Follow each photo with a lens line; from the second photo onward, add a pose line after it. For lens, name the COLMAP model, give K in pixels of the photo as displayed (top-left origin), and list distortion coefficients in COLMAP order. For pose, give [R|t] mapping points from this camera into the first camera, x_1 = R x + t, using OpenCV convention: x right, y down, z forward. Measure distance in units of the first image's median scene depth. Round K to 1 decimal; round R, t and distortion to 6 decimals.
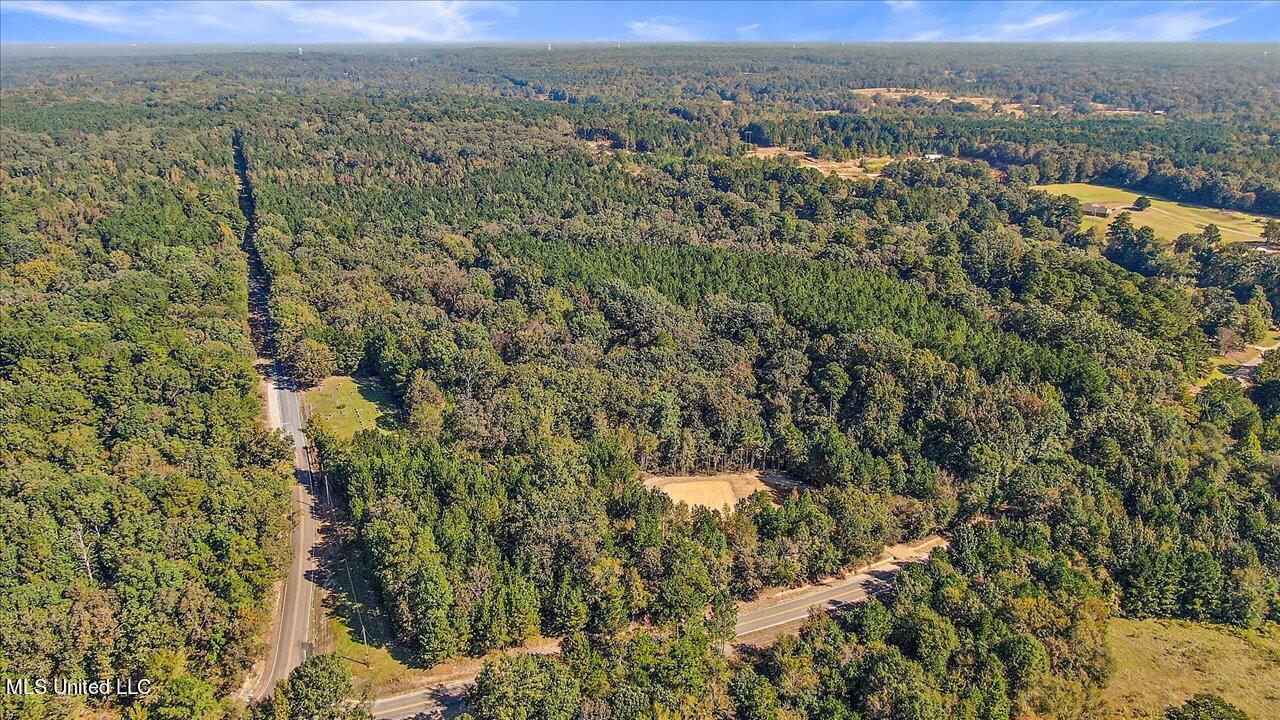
lens RADIAL K [[935.4, 0, 637.9], [0, 935.4, 366.1], [0, 0, 1]] dist [-0.020543, 0.011395]
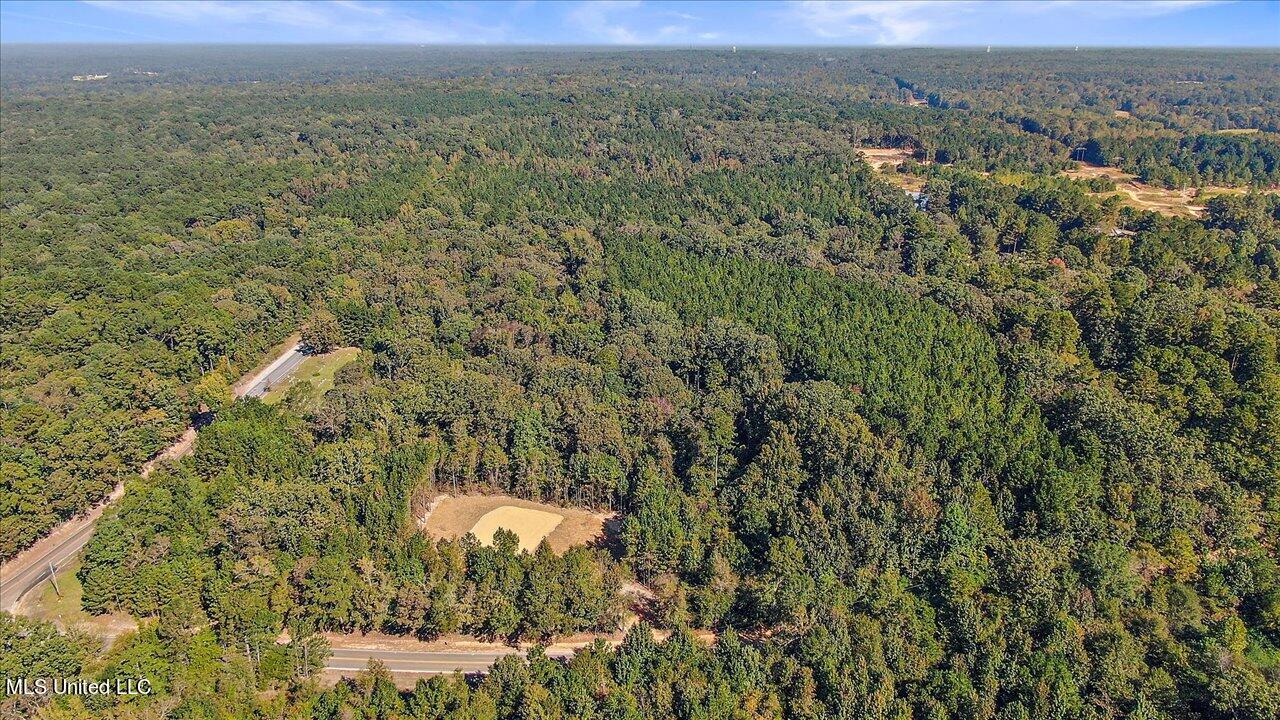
lens RADIAL K [[935.4, 0, 644.5], [0, 935.4, 357.3], [0, 0, 1]] dist [-0.020543, 0.011395]
pose [[0.896603, 0.146384, -0.417941, 0.164991], [-0.150032, 0.988382, 0.024320, -0.020985], [0.416645, 0.040899, 0.908149, 0.057725]]
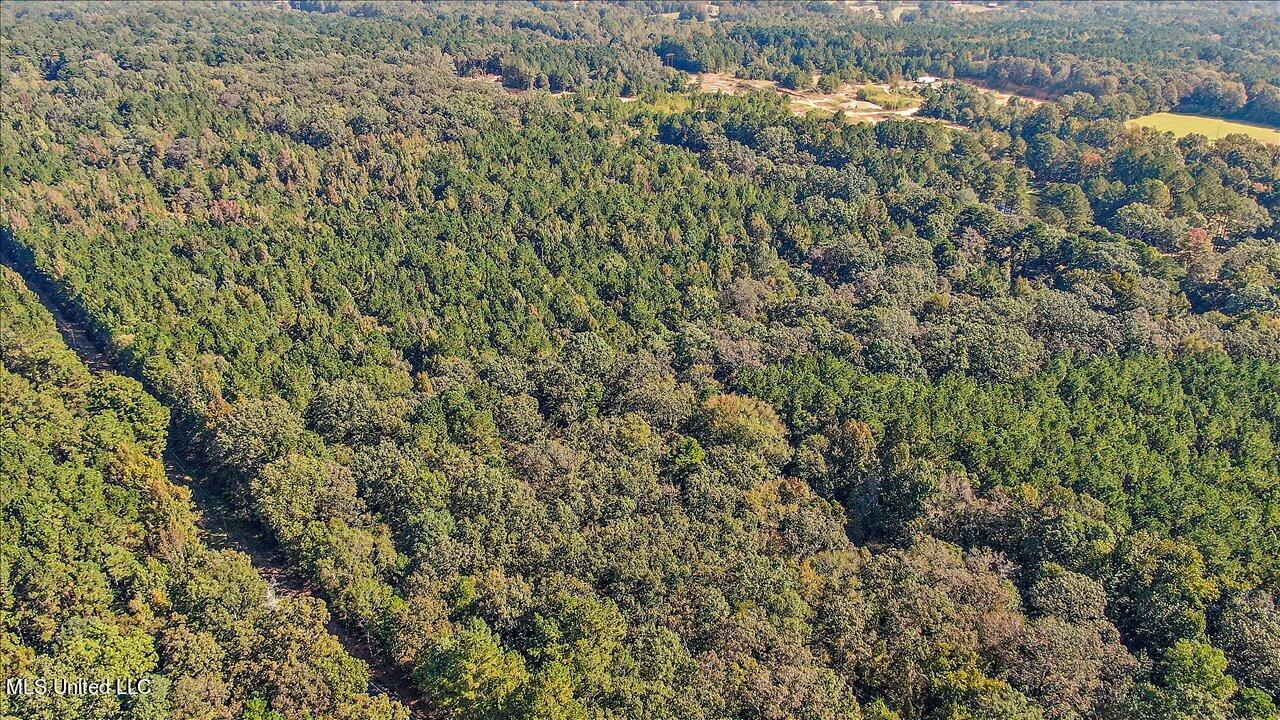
lens RADIAL K [[935.4, 0, 642.5], [0, 935.4, 359.3], [0, 0, 1]] dist [-0.020543, 0.011395]
pose [[0.943788, -0.140779, 0.299074, -0.187921], [0.110930, 0.987196, 0.114624, -0.109065], [-0.311381, -0.075005, 0.947320, 0.308522]]
